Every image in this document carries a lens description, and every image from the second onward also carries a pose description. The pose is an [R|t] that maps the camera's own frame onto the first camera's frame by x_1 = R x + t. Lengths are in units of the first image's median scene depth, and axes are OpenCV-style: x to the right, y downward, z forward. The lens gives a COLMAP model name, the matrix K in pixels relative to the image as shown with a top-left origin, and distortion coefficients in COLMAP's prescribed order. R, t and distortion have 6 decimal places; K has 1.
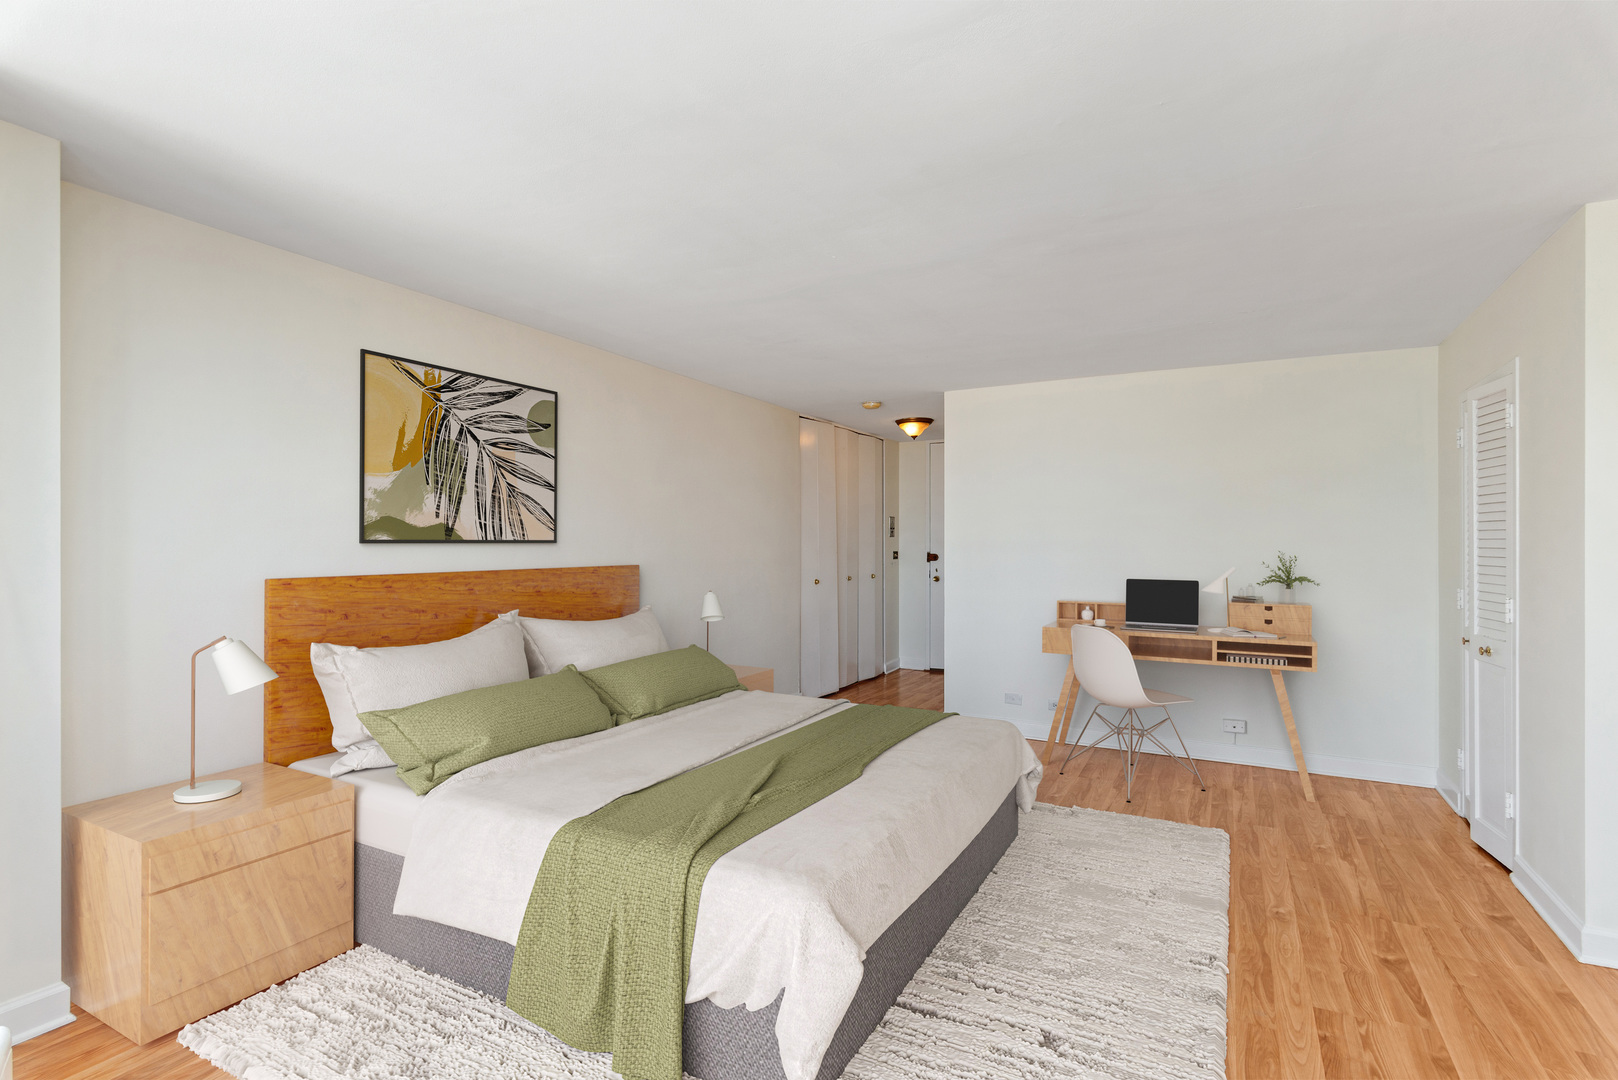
lens RADIAL K [[824.1, 0, 809.0], [0, 824.1, 540.0], [0, 0, 1]] dist [0.102697, 0.000010]
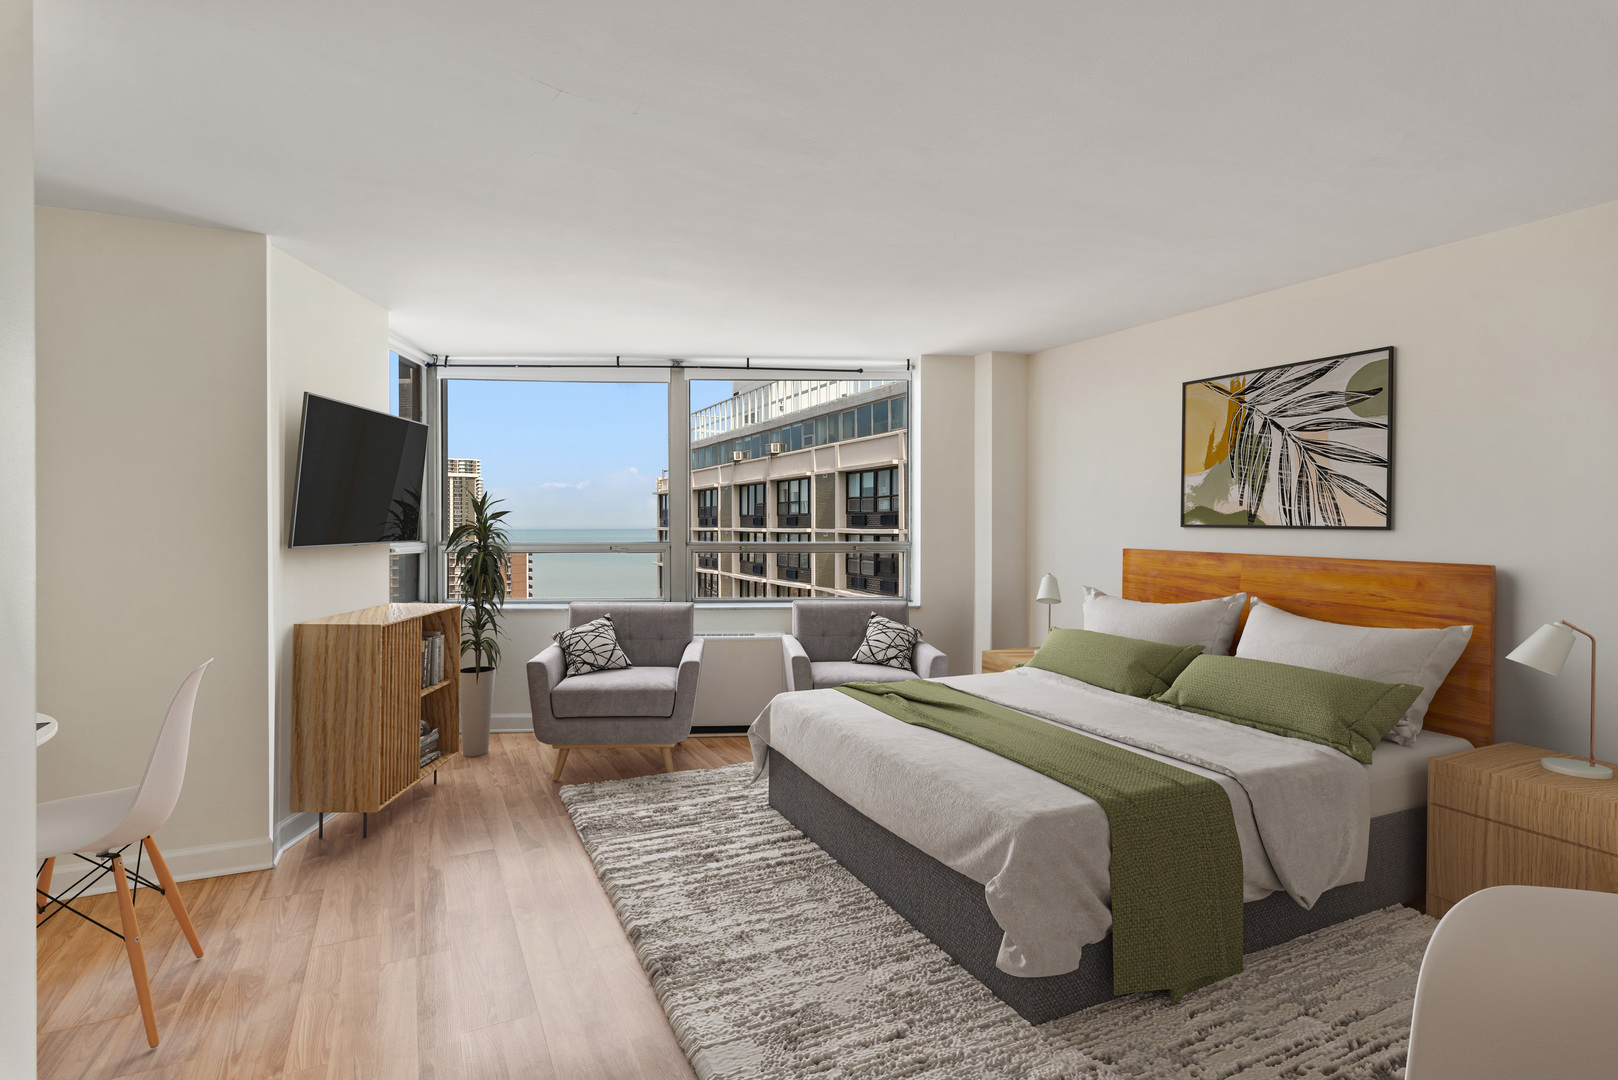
lens RADIAL K [[824.1, 0, 809.0], [0, 824.1, 540.0], [0, 0, 1]] dist [0.102697, 0.000010]
pose [[-0.565566, 0.018352, -0.824498, 0.809886], [-0.005302, 0.999651, 0.025888, -0.006231], [0.824686, 0.019013, -0.565272, 1.126183]]
